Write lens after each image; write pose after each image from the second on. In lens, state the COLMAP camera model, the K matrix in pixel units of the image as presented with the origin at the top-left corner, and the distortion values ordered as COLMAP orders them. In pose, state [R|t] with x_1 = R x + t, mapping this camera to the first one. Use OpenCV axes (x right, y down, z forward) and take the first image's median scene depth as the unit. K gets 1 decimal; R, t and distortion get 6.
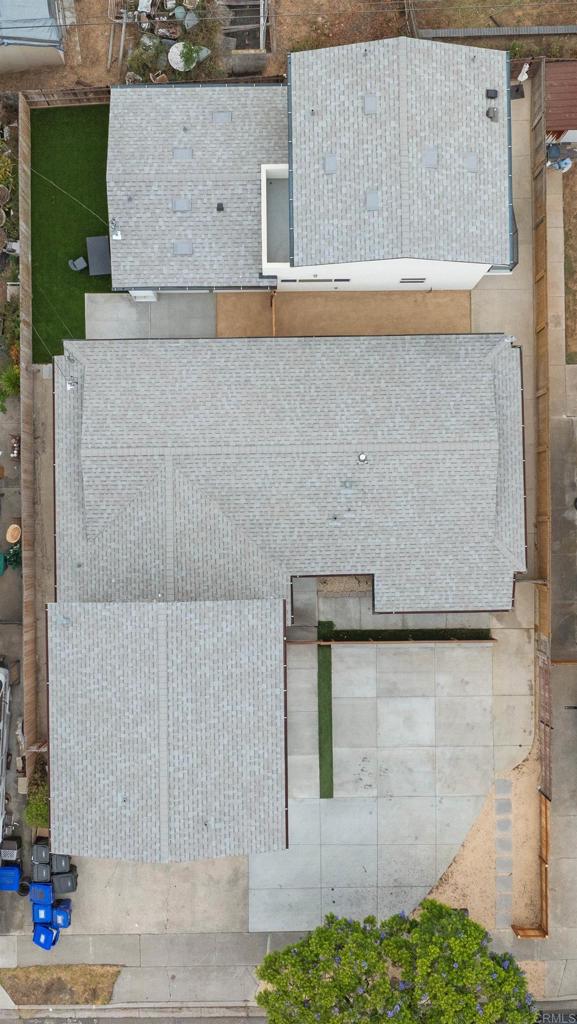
lens RADIAL K [[1144.5, 0, 289.7], [0, 1144.5, 514.5], [0, 0, 1]] dist [0.006868, 0.000000]
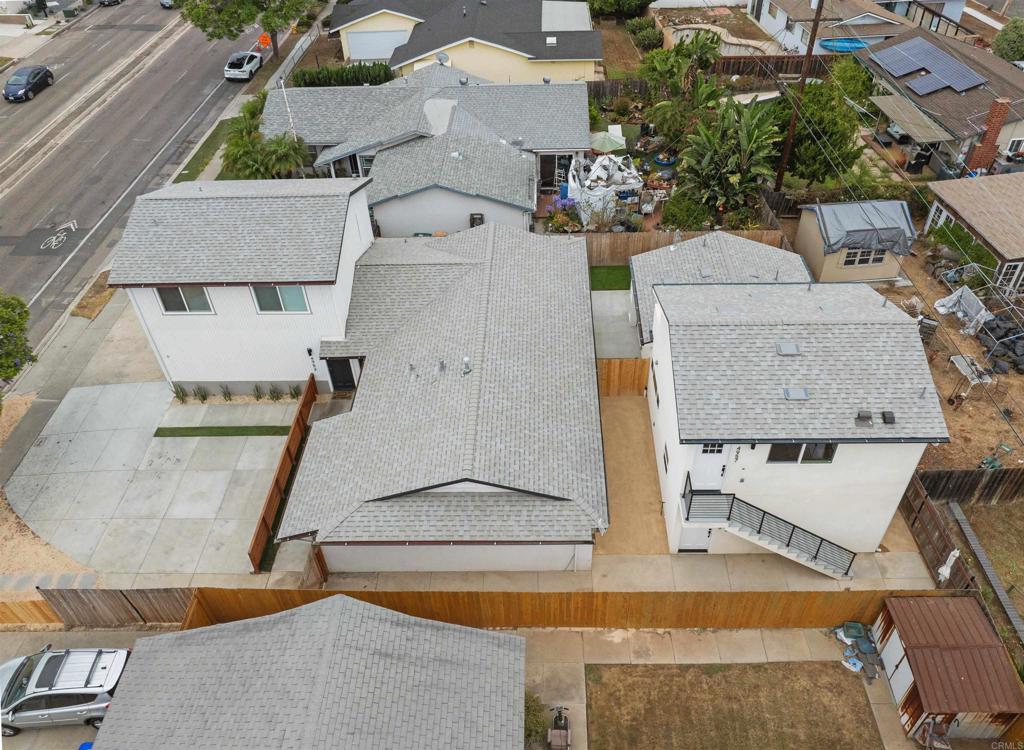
lens RADIAL K [[741.3, 0, 517.2], [0, 741.3, 374.3], [0, 0, 1]] dist [-0.021362, -0.006232]
pose [[-0.039184, 0.668894, -0.742324, 0.477730], [-0.998378, 0.004500, 0.056755, -0.115445], [0.041304, 0.743344, 0.667633, 0.532092]]
